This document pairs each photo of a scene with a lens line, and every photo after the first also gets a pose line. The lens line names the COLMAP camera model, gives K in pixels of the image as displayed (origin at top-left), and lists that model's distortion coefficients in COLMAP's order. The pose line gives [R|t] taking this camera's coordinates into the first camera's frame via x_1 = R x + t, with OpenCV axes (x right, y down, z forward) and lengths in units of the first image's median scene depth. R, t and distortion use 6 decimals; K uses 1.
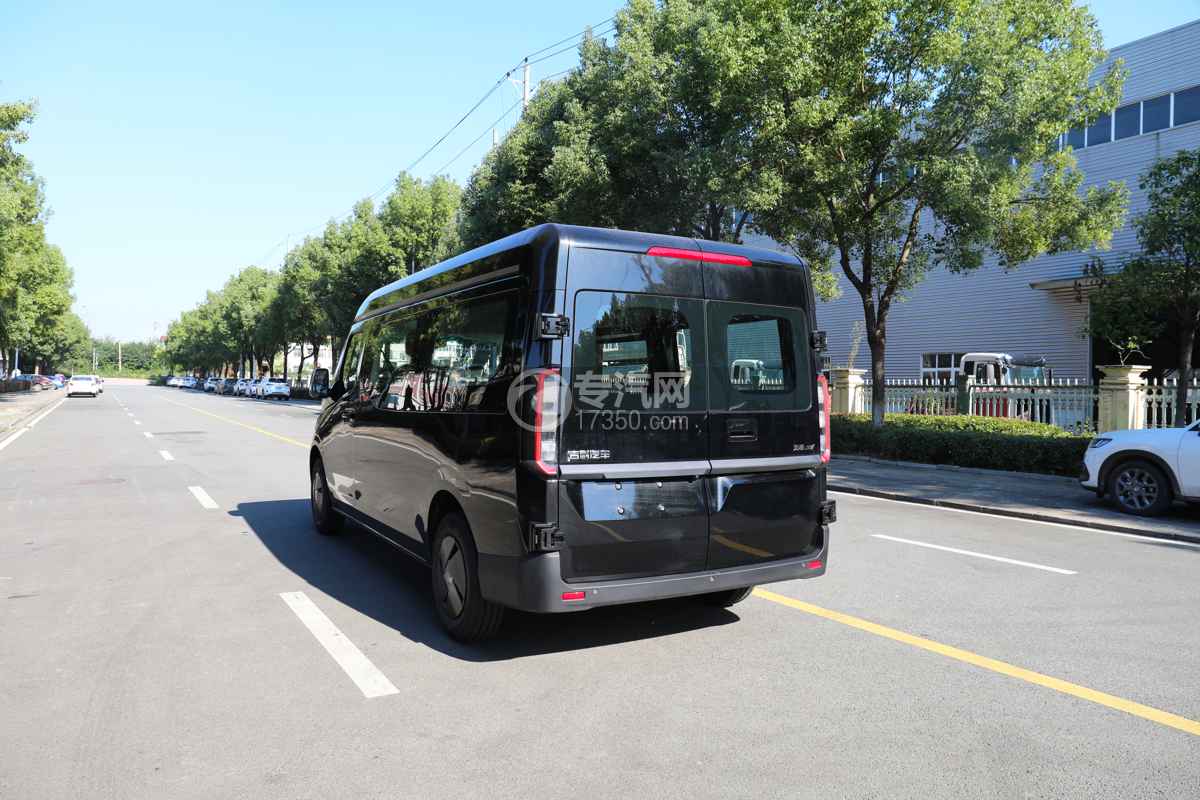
lens RADIAL K [[840.4, 0, 592.3], [0, 840.4, 383.1], [0, 0, 1]] dist [-0.104088, 0.085561]
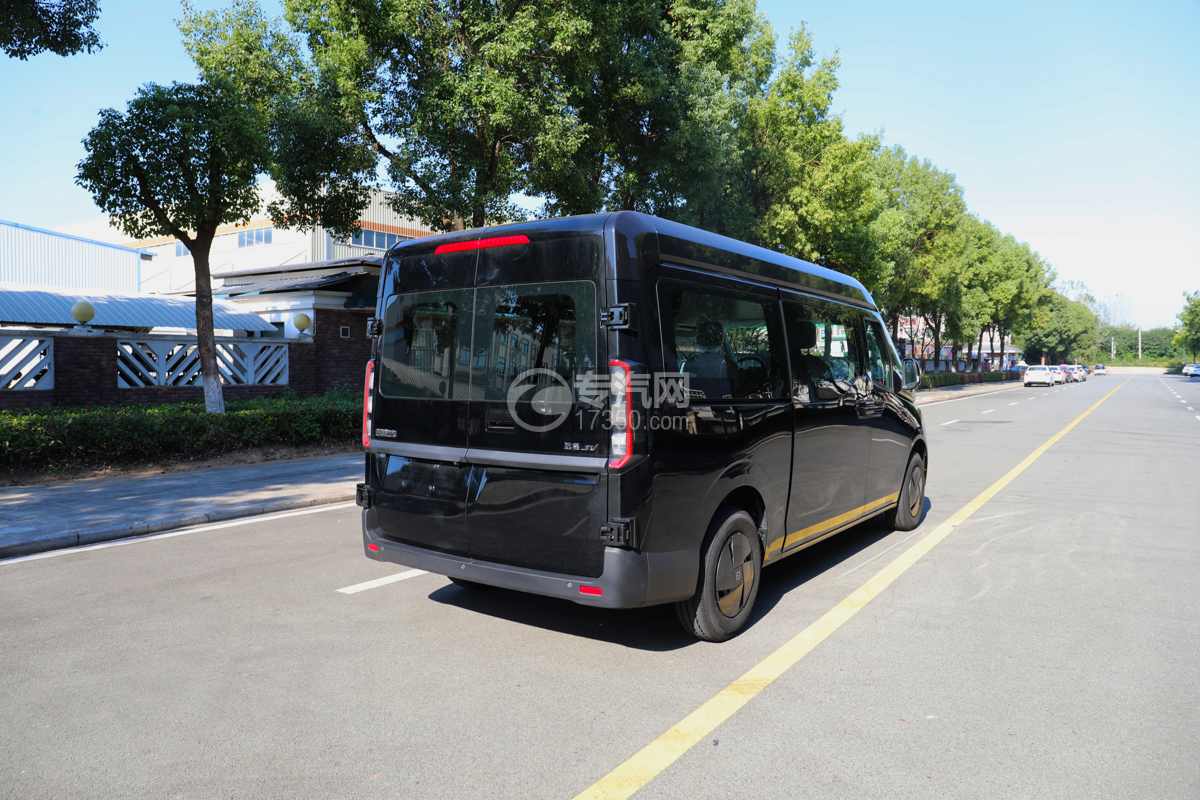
lens RADIAL K [[840.4, 0, 592.3], [0, 840.4, 383.1], [0, 0, 1]] dist [-0.104088, 0.085561]
pose [[0.399250, -0.000424, -0.916842, 0.279466], [0.012164, 0.999914, 0.004835, 0.002627], [0.916761, -0.013082, 0.399221, 0.183972]]
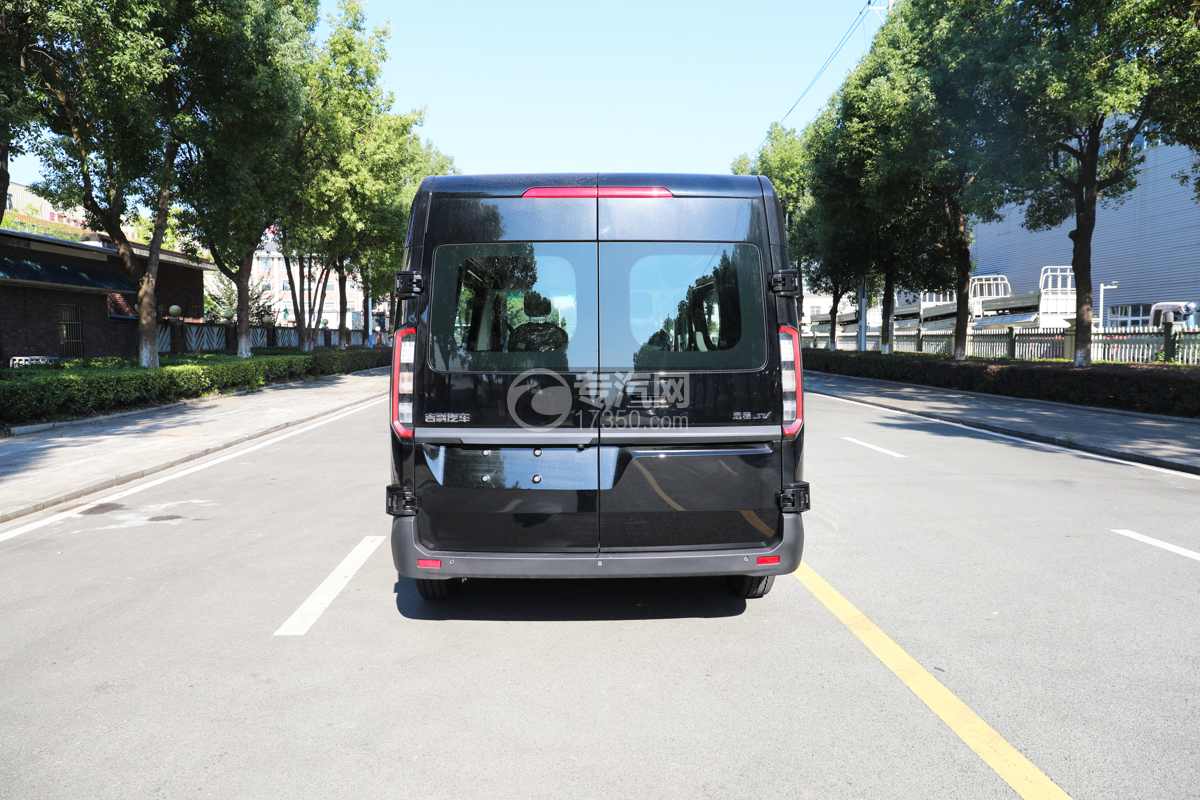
lens RADIAL K [[840.4, 0, 592.3], [0, 840.4, 383.1], [0, 0, 1]] dist [-0.104088, 0.085561]
pose [[0.874554, 0.004193, -0.484909, 0.139114], [0.021621, 0.998631, 0.047629, 0.001006], [0.484445, -0.052138, 0.873267, 0.059157]]
